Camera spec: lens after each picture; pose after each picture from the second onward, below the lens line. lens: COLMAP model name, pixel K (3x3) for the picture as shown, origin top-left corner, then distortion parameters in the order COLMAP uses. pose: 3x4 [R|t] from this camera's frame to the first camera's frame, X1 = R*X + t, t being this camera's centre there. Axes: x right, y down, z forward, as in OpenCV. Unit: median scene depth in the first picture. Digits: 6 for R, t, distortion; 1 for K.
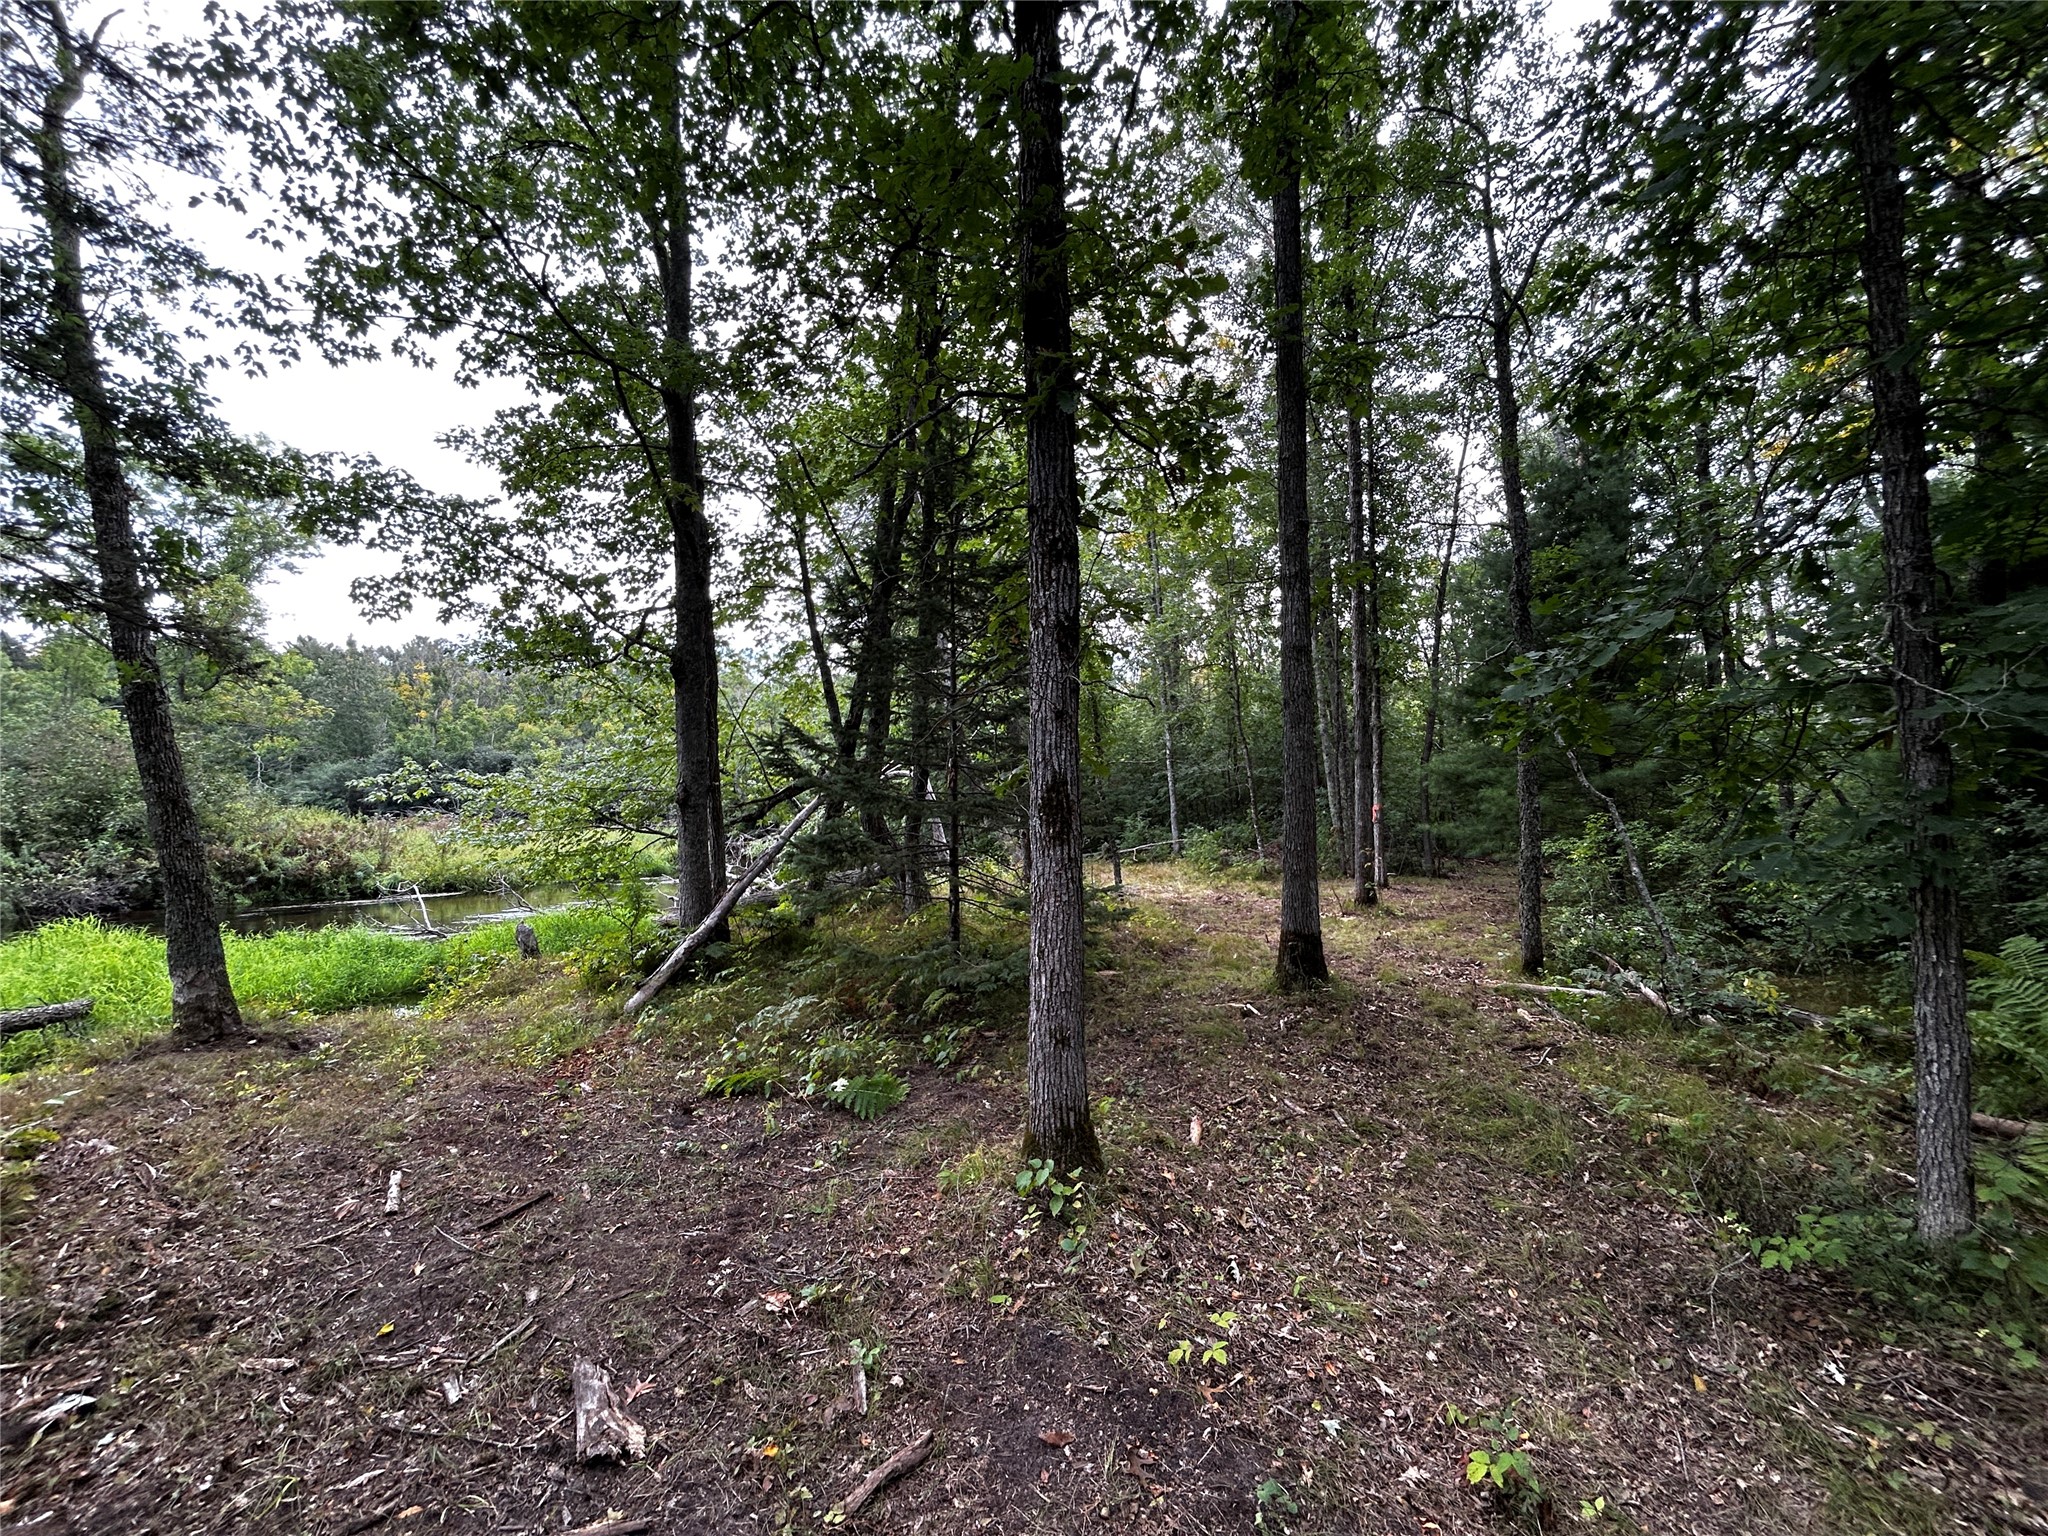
lens RADIAL K [[815.5, 0, 1024.0], [0, 815.5, 768.0], [0, 0, 1]] dist [0.002278, 0.000082]
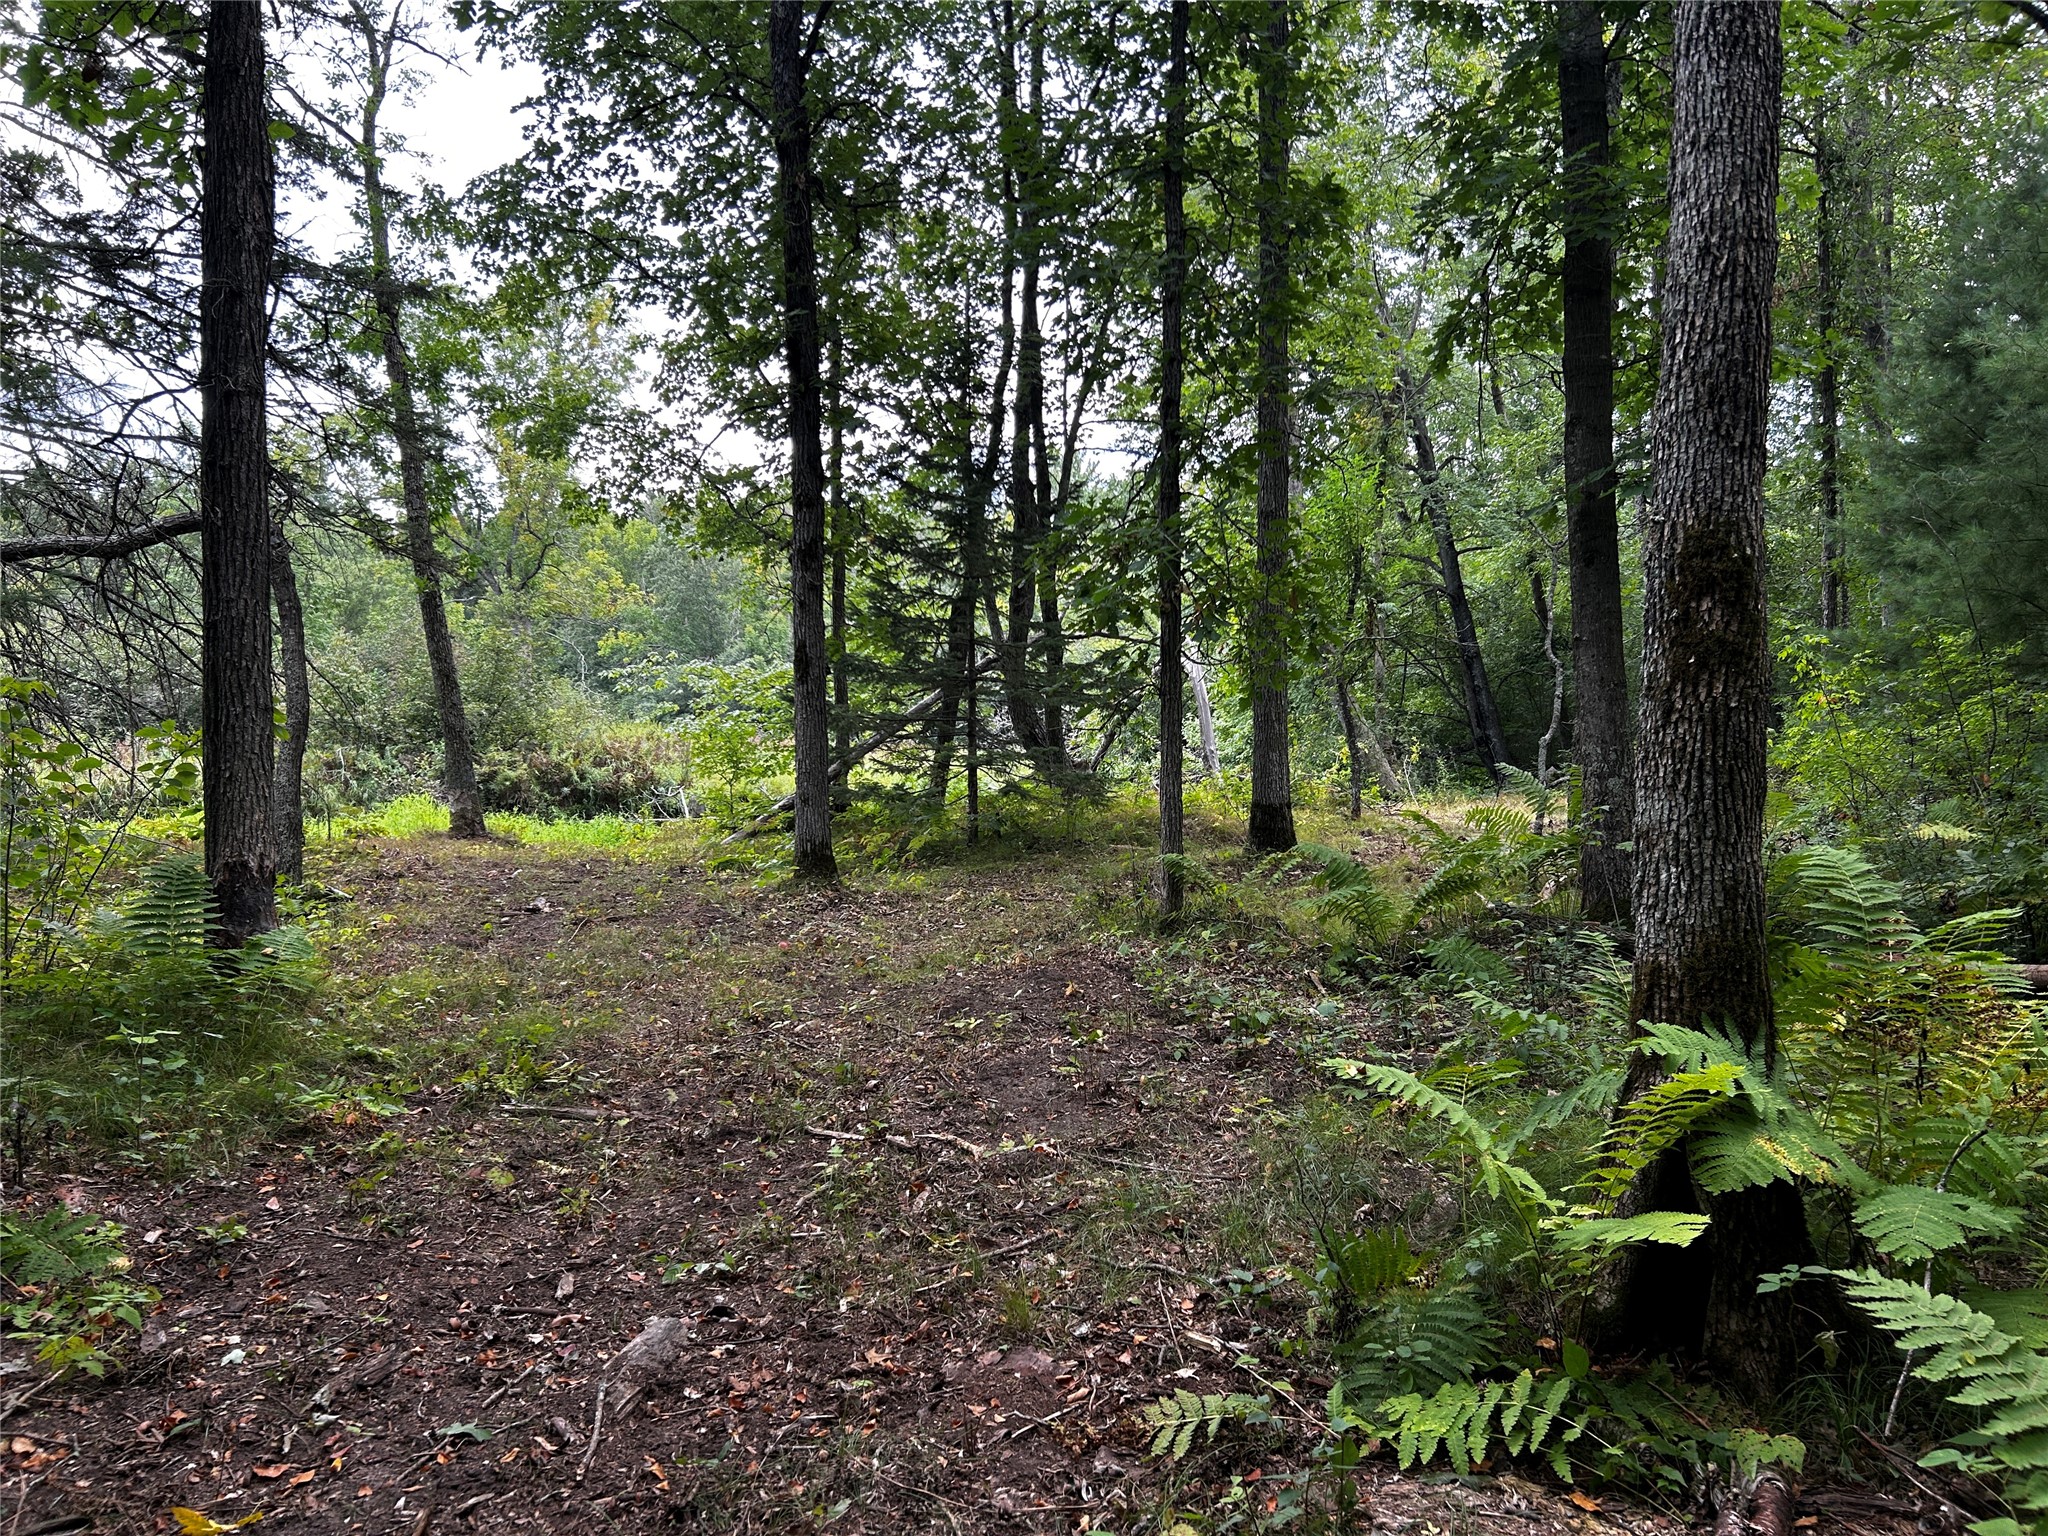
lens RADIAL K [[1534.6, 0, 1024.0], [0, 1534.6, 768.0], [0, 0, 1]] dist [0.033066, 0.000621]
pose [[0.879203, 0.019341, -0.476056, 0.275003], [0.013163, 0.997808, 0.064849, 0.009317], [0.476266, -0.063281, 0.877021, -0.216433]]
